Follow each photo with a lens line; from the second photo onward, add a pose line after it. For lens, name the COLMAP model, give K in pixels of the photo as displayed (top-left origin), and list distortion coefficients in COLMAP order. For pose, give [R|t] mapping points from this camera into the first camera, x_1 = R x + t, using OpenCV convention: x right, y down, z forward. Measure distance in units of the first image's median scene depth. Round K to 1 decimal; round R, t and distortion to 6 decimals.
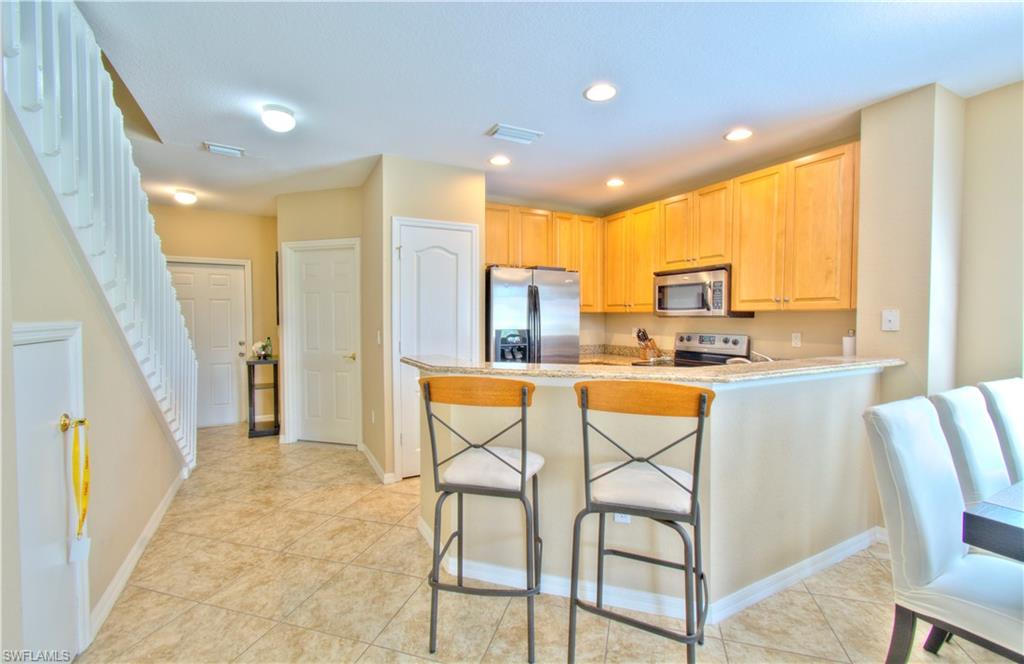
lens RADIAL K [[438.4, 0, 514.7], [0, 438.4, 330.5], [0, 0, 1]] dist [0.002813, -0.000269]
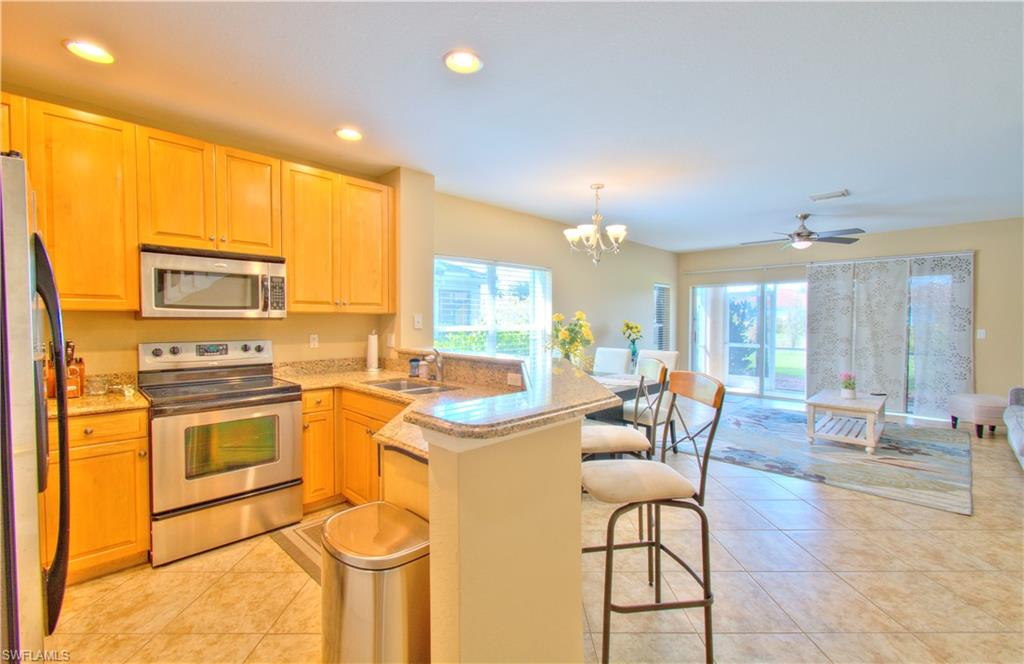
lens RADIAL K [[438.4, 0, 514.7], [0, 438.4, 330.5], [0, 0, 1]] dist [0.002813, -0.000269]
pose [[-0.295185, -0.022857, 0.955167, -0.467650], [0.028480, 0.999059, 0.032709, -0.023159], [-0.955016, 0.036858, -0.294256, 0.808134]]
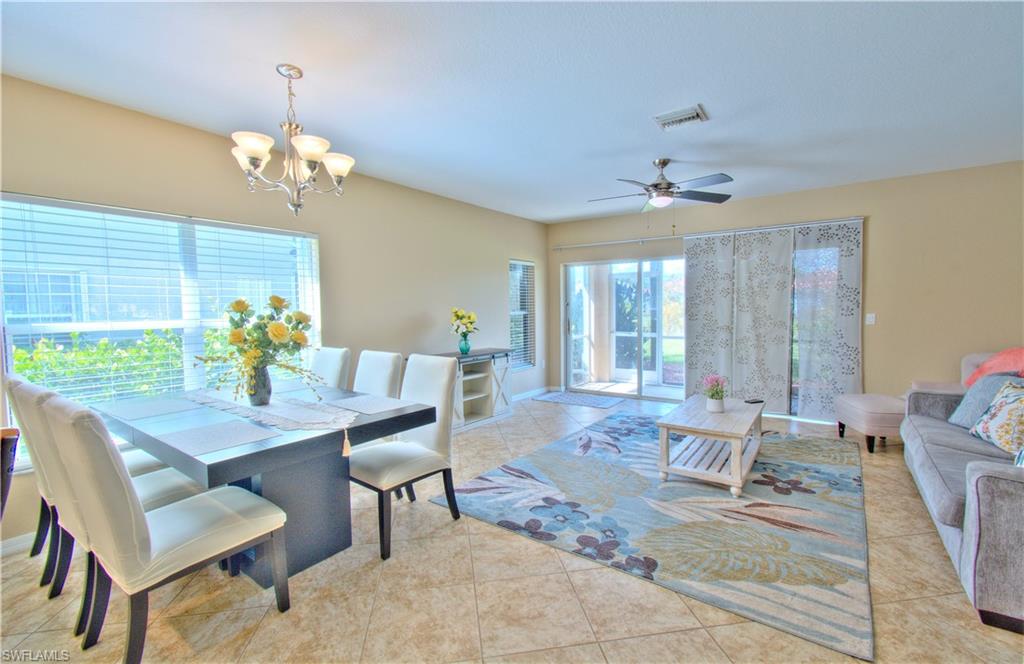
lens RADIAL K [[440.6, 0, 515.7], [0, 440.6, 328.6], [0, 0, 1]] dist [-0.013081, 0.012480]
pose [[-0.435676, -0.037491, 0.899323, -0.167210], [0.040999, 0.997269, 0.061436, -0.005325], [-0.899170, 0.063638, -0.432949, 0.250588]]
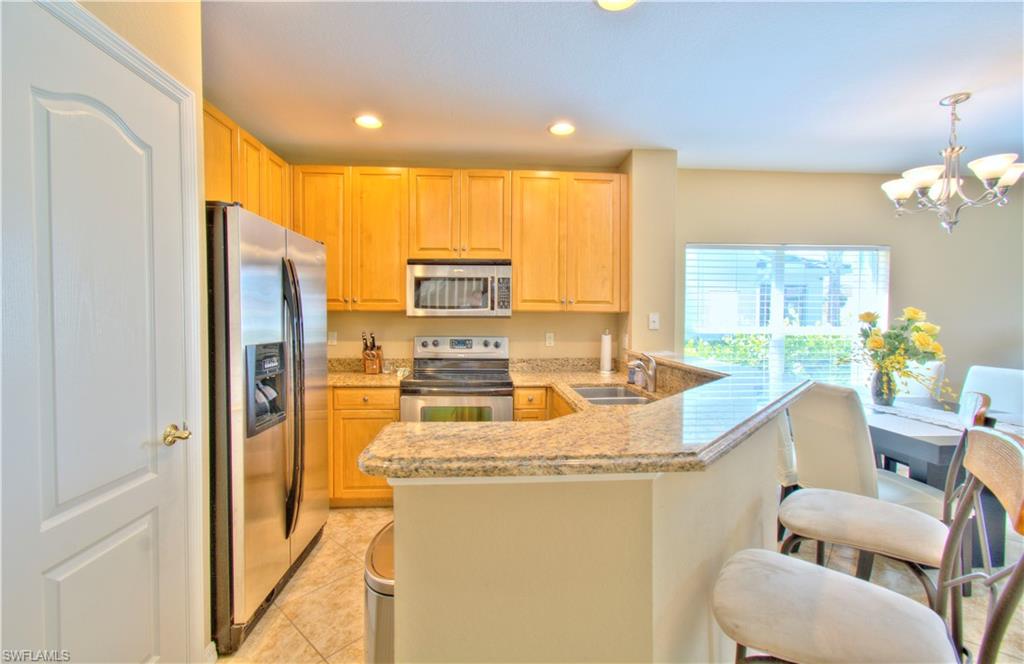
lens RADIAL K [[449.5, 0, 507.3], [0, 449.5, 323.4], [0, 0, 1]] dist [-0.021836, 0.000182]
pose [[0.424629, -0.003257, 0.905362, -0.367068], [0.021840, 0.999739, -0.006647, -0.012470], [-0.905104, 0.022595, 0.424589, 0.596138]]
